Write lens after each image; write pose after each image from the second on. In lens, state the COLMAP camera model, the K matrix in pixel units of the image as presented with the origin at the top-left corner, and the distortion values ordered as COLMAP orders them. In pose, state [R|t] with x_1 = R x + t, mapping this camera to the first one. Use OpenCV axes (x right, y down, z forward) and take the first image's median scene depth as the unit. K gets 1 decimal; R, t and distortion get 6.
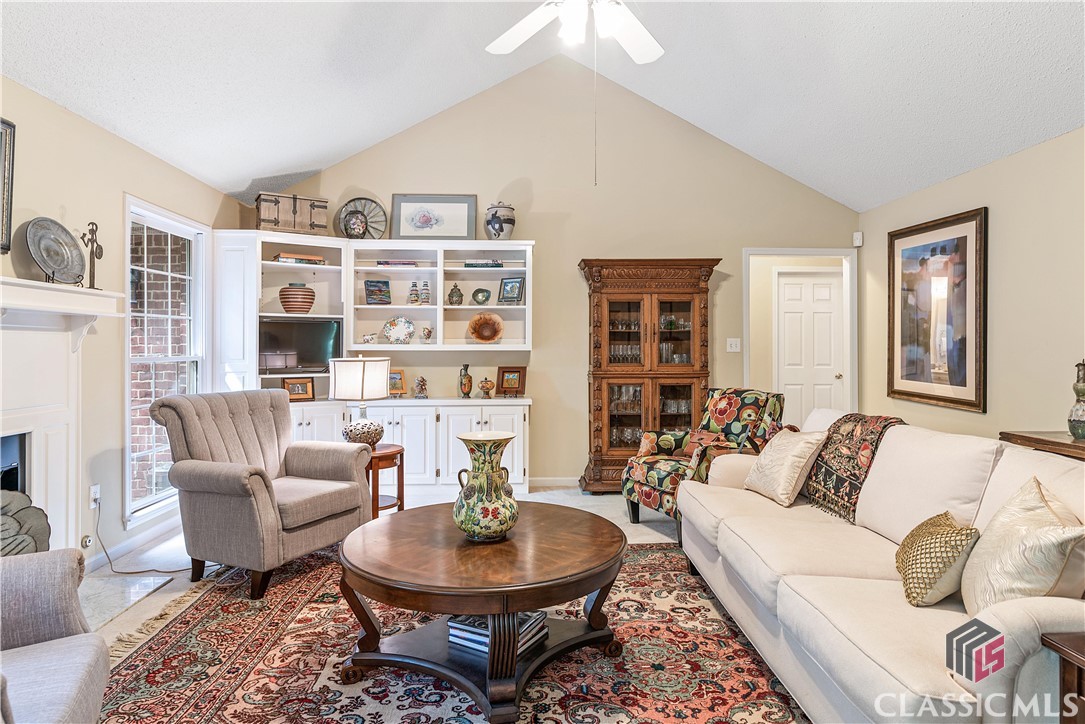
lens RADIAL K [[626.6, 0, 541.0], [0, 626.6, 348.1], [0, 0, 1]] dist [-0.010189, 0.005025]
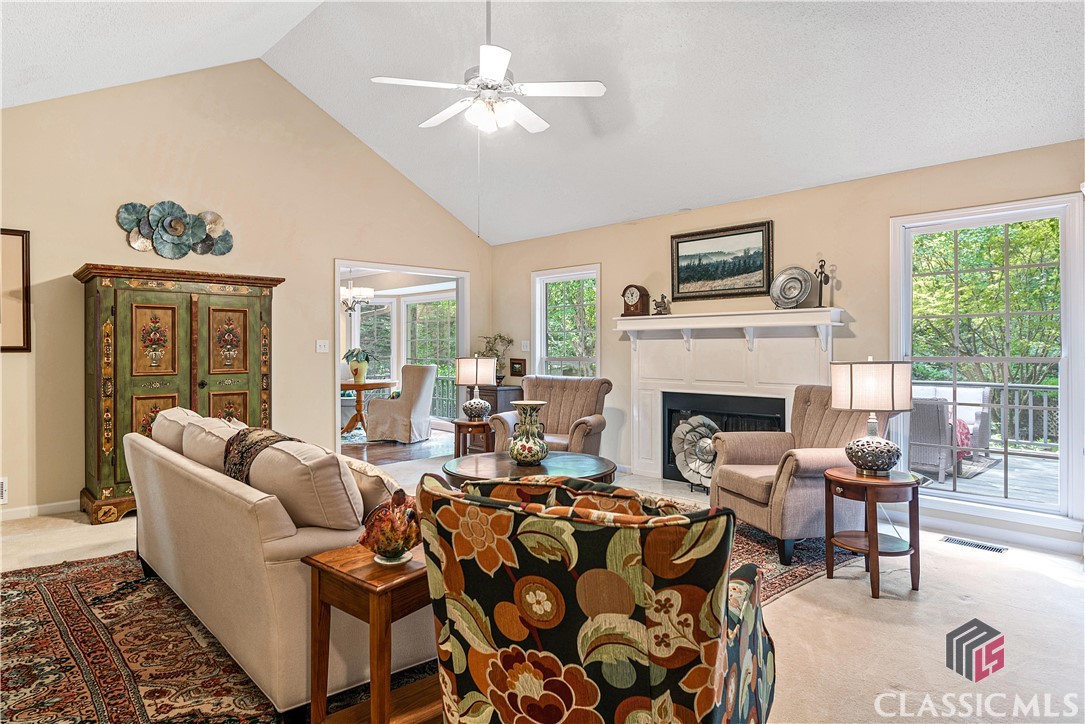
lens RADIAL K [[626.6, 0, 538.8], [0, 626.6, 345.1], [0, 0, 1]] dist [-0.010189, 0.005025]
pose [[-0.750321, -0.000191, -0.661074, 0.481055], [0.002299, 0.999993, -0.002899, -0.002877], [0.661070, -0.003695, -0.750315, 1.112636]]
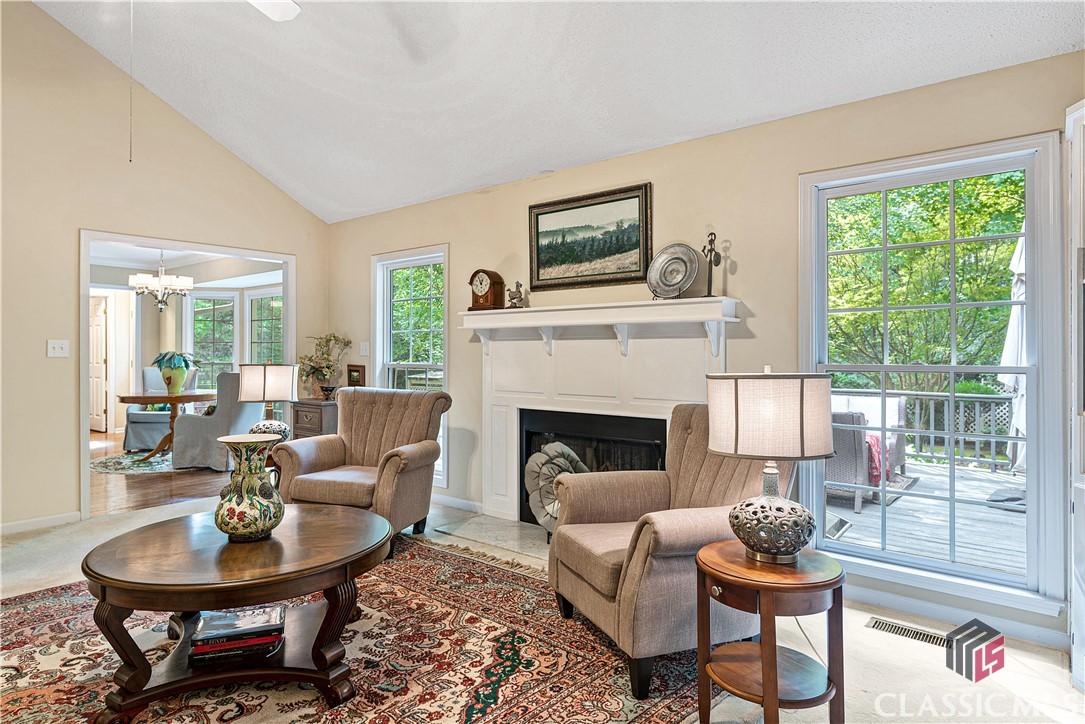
lens RADIAL K [[626.6, 0, 535.3], [0, 626.6, 345.1], [0, 0, 1]] dist [-0.010189, 0.005025]
pose [[-0.672482, -0.006854, -0.740082, 0.177295], [-0.000154, 0.999958, -0.009121, -0.001756], [0.740114, -0.006020, -0.672455, 1.008189]]
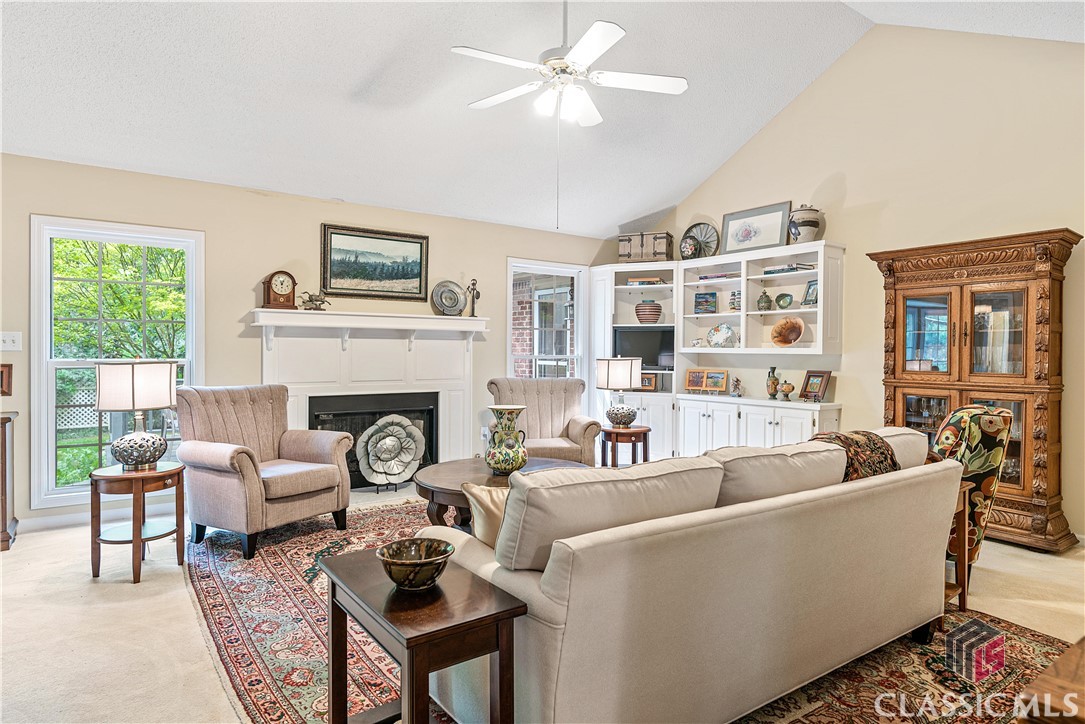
lens RADIAL K [[626.6, 0, 531.2], [0, 626.6, 350.7], [0, 0, 1]] dist [-0.010189, 0.005025]
pose [[0.537177, 0.005673, -0.843450, 0.606181], [-0.008204, 0.999965, 0.001501, 0.000449], [0.843429, 0.006113, 0.537205, 0.115062]]
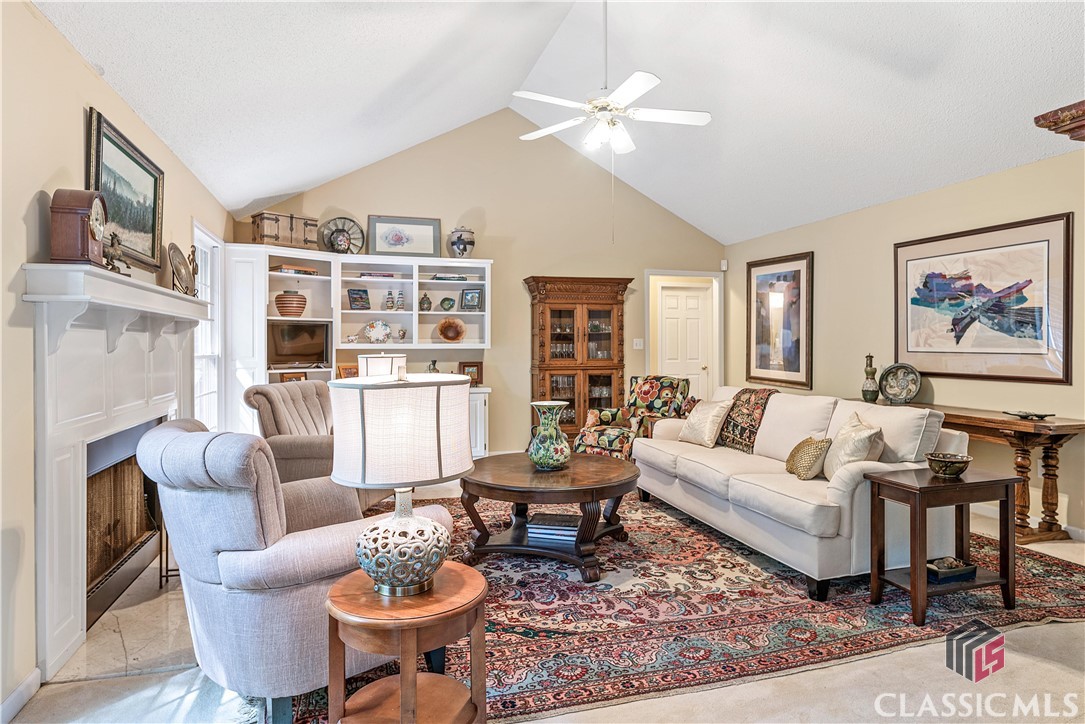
lens RADIAL K [[626.6, 0, 543.0], [0, 626.6, 351.5], [0, 0, 1]] dist [-0.010189, 0.005025]
pose [[0.968705, -0.003716, 0.248188, -0.242050], [0.001456, 0.999956, 0.009287, -0.001827], [-0.248212, -0.008635, 0.968667, -0.247293]]
